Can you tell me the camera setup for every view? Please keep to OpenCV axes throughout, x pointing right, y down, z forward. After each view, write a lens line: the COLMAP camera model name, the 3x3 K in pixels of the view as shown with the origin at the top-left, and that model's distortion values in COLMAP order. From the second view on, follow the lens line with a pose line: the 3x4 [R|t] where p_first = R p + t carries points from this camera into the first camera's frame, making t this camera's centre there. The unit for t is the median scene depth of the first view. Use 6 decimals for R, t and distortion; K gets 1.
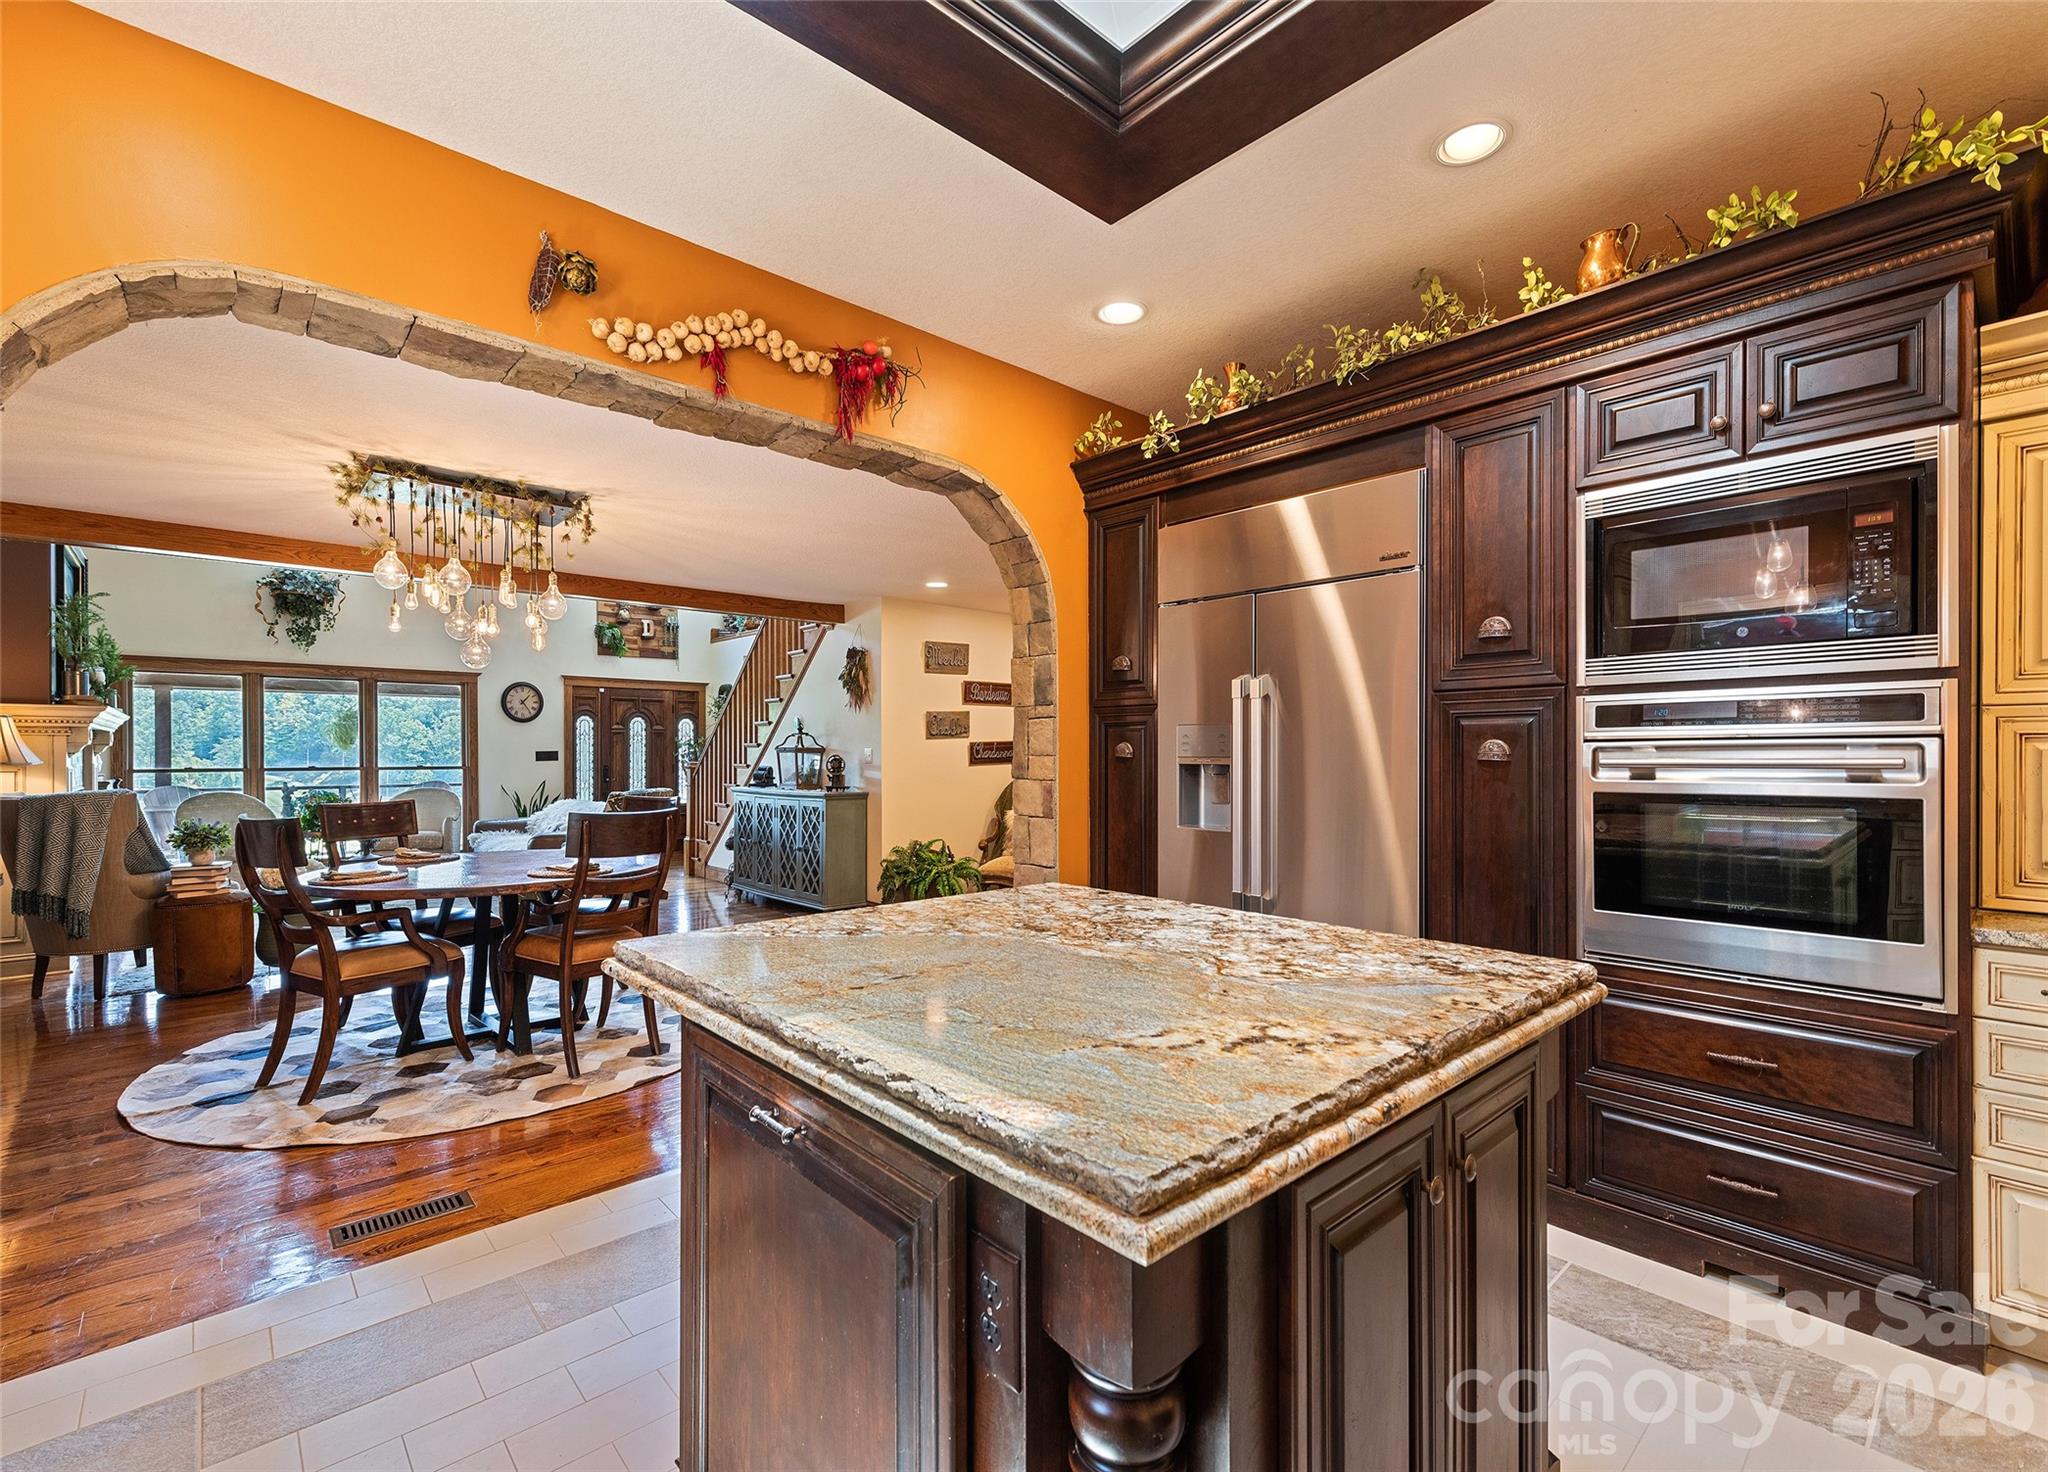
lens RADIAL K [[900.6, 0, 1026.1], [0, 900.6, 760.8], [0, 0, 1]] dist [0.000506, 0.000055]
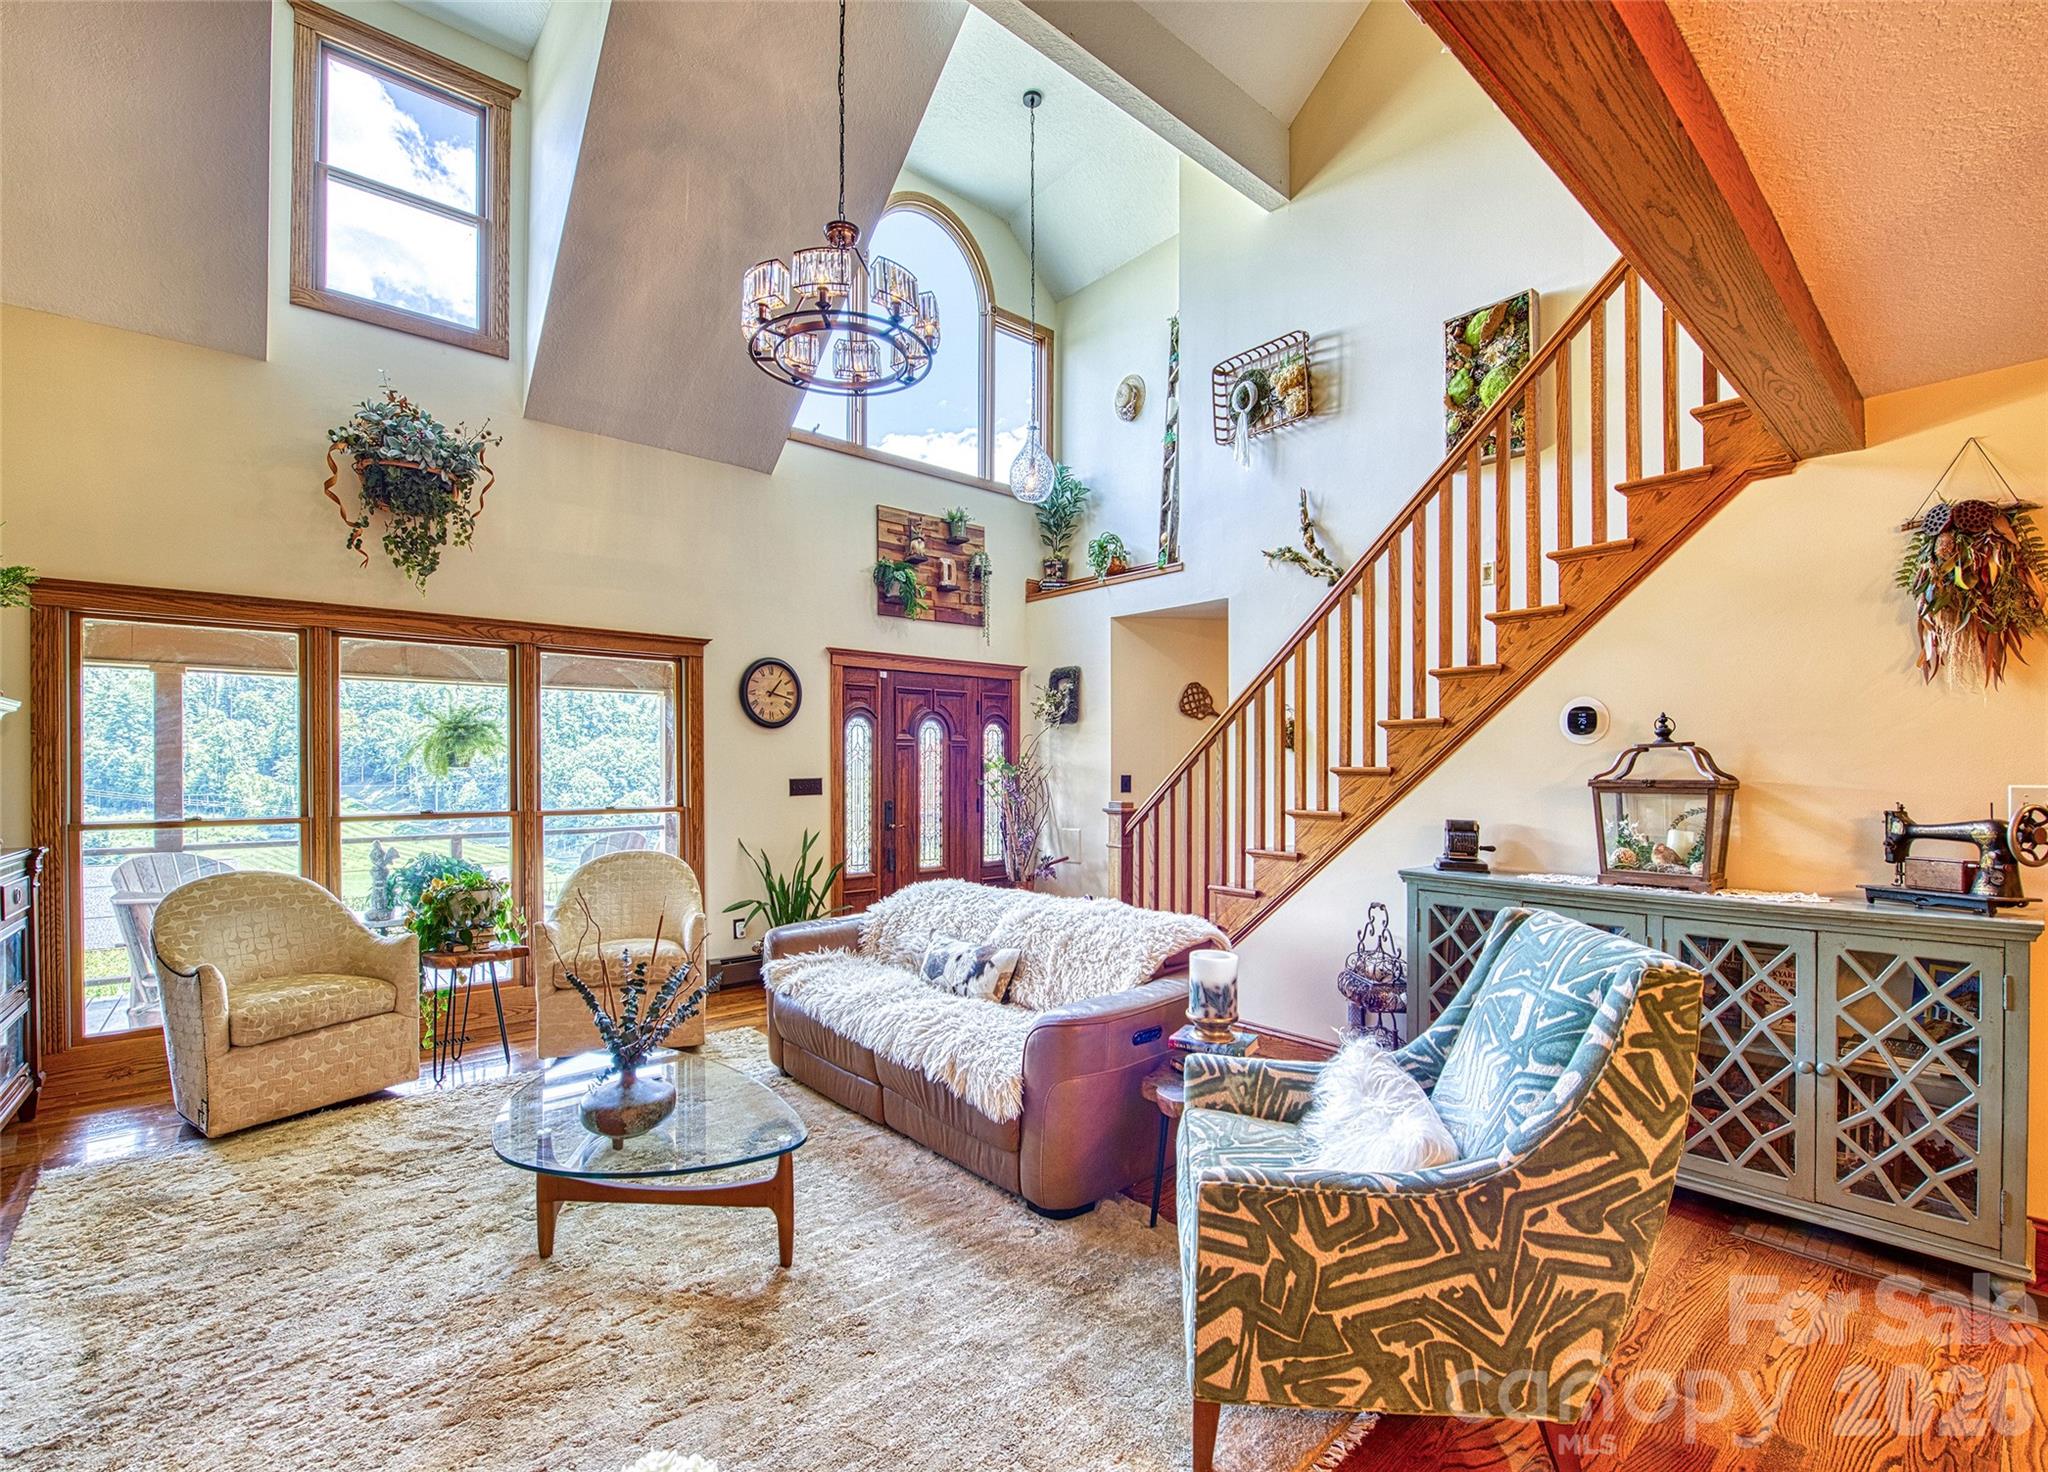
lens RADIAL K [[888.3, 0, 1021.3], [0, 888.3, 774.0], [0, 0, 1]] dist [-0.020373, 0.000448]
pose [[0.999500, -0.000148, -0.031605, -0.374921], [0.000072, 0.999997, -0.002383, -0.012176], [0.031606, 0.002380, 0.999498, 0.435418]]
